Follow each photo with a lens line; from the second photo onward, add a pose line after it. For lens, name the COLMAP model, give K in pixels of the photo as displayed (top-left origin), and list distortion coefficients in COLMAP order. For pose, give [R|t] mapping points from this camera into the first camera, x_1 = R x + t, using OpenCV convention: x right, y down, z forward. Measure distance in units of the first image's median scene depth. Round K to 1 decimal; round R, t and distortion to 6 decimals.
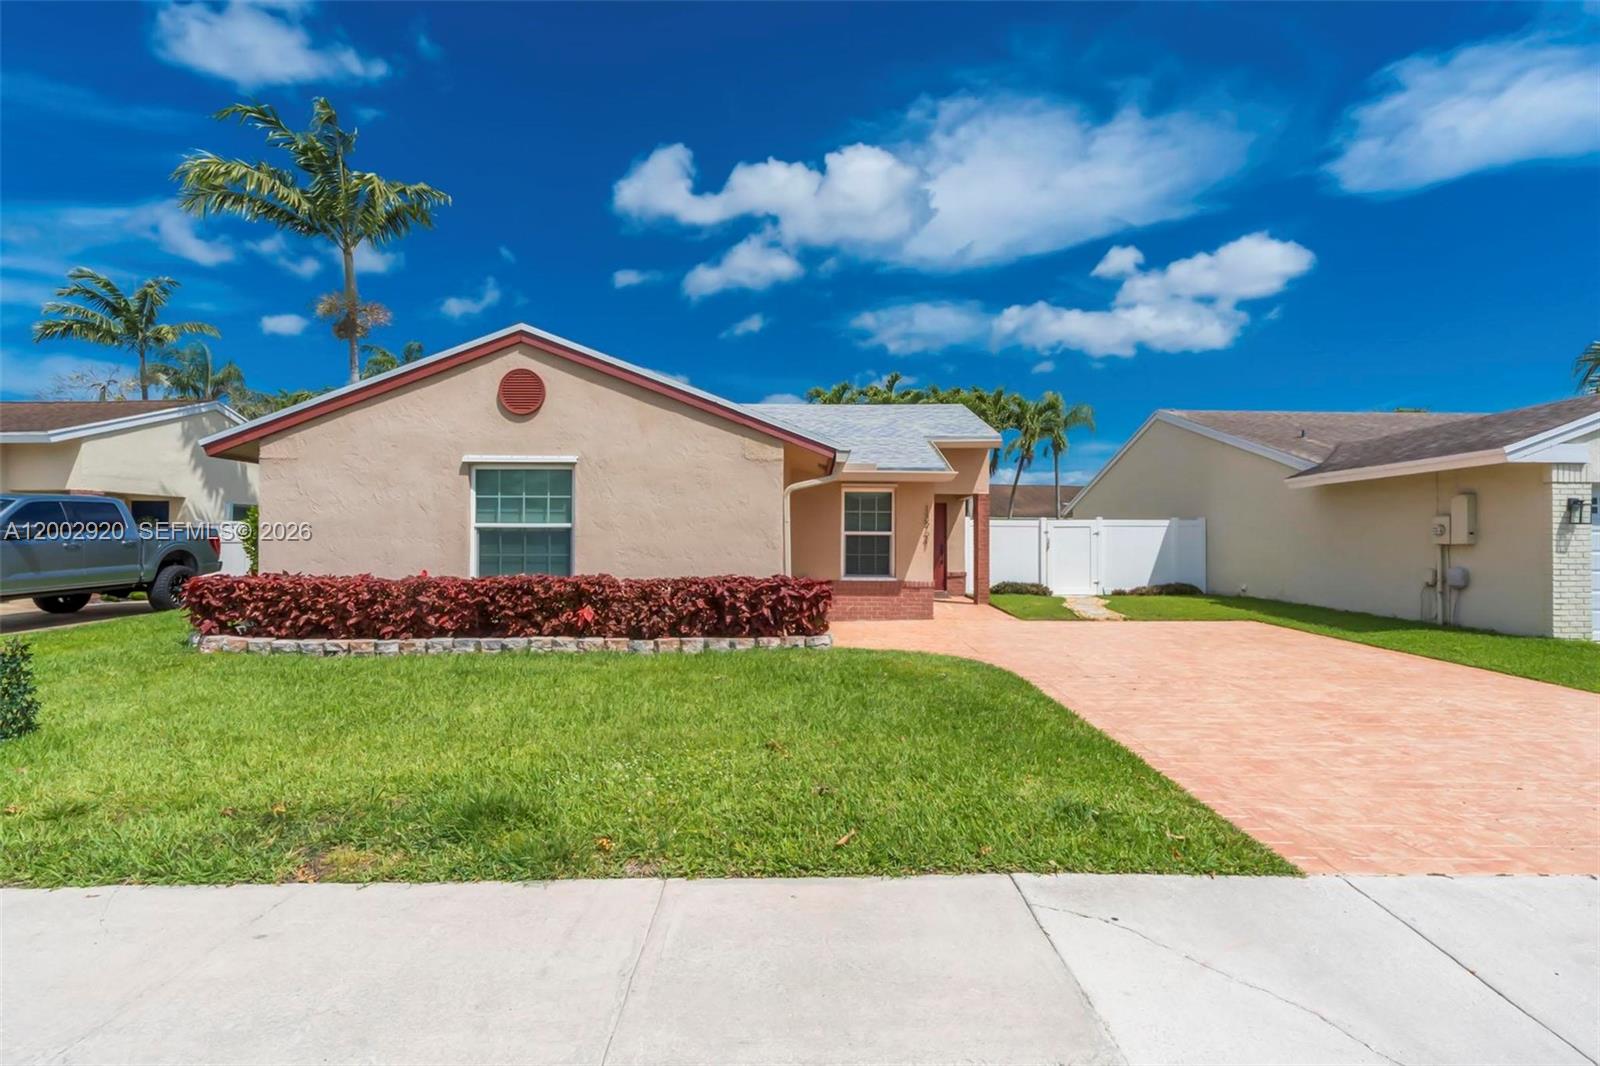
lens RADIAL K [[712.0, 0, 800.5], [0, 712.0, 527.9], [0, 0, 1]] dist [0.028125, -0.000140]
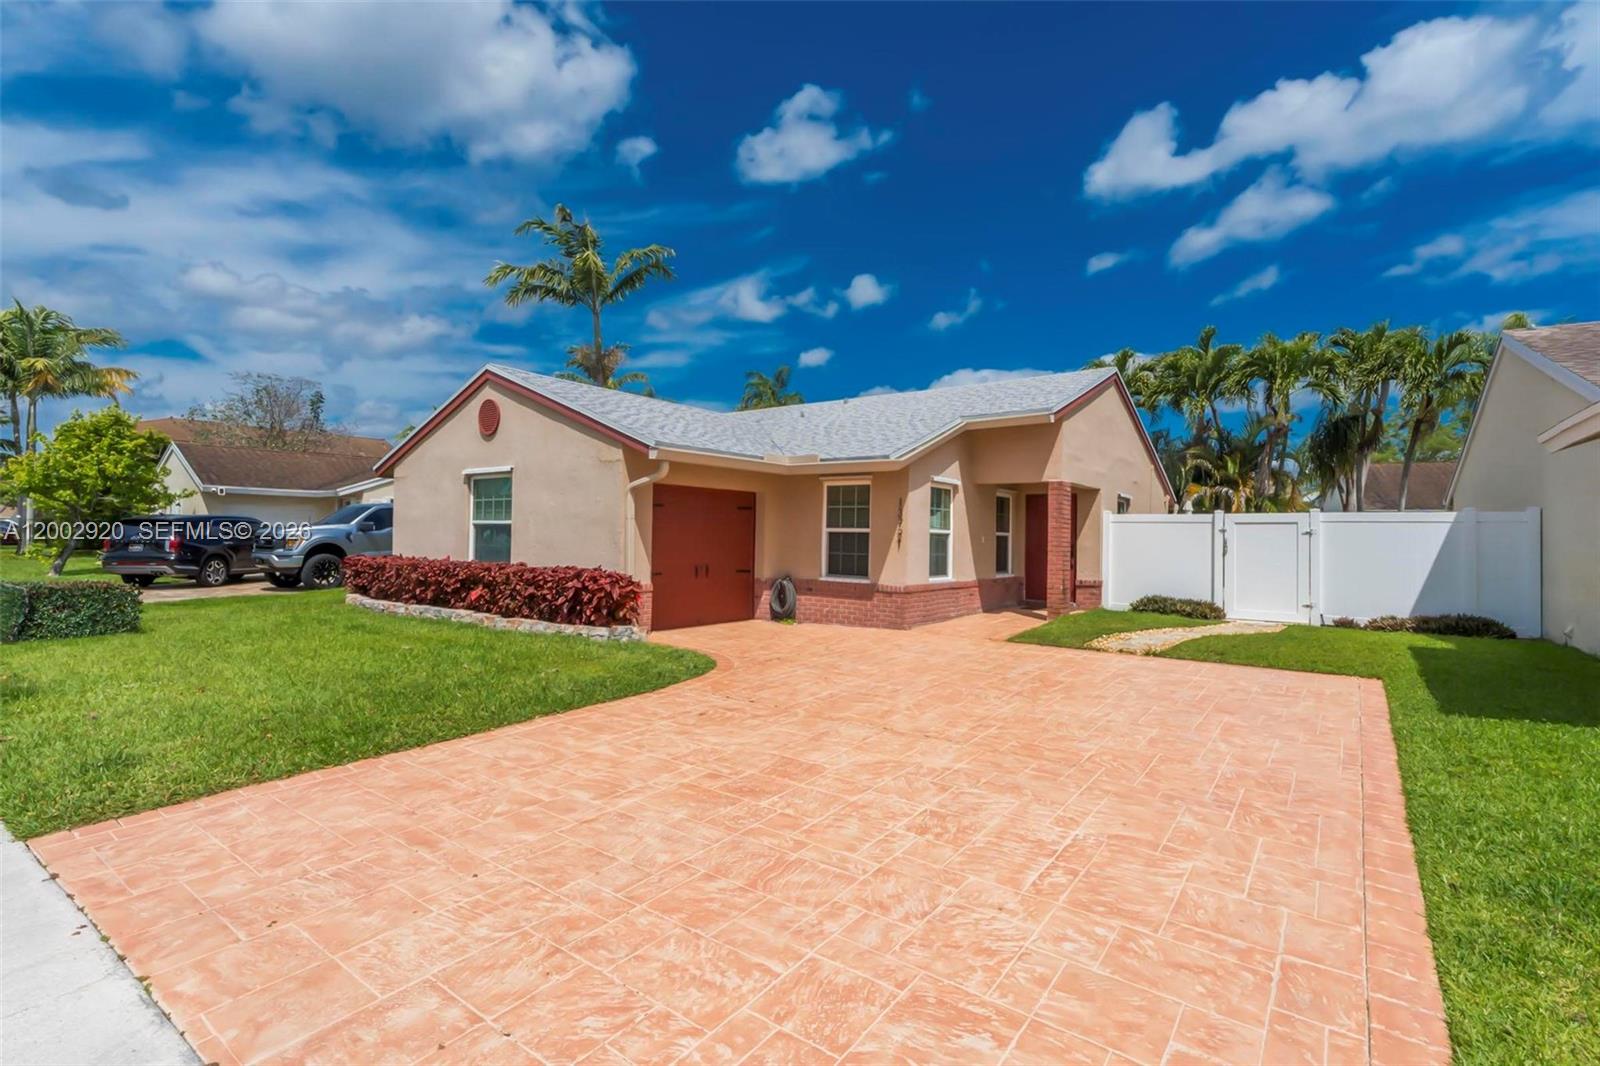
lens RADIAL K [[724.9, 0, 801.1], [0, 724.9, 501.4], [0, 0, 1]] dist [0.009021, -0.000116]
pose [[0.798969, -0.020735, -0.601014, 0.606236], [-0.000551, 0.999380, -0.035211, 0.003548], [0.601371, 0.028464, 0.798463, 0.218300]]
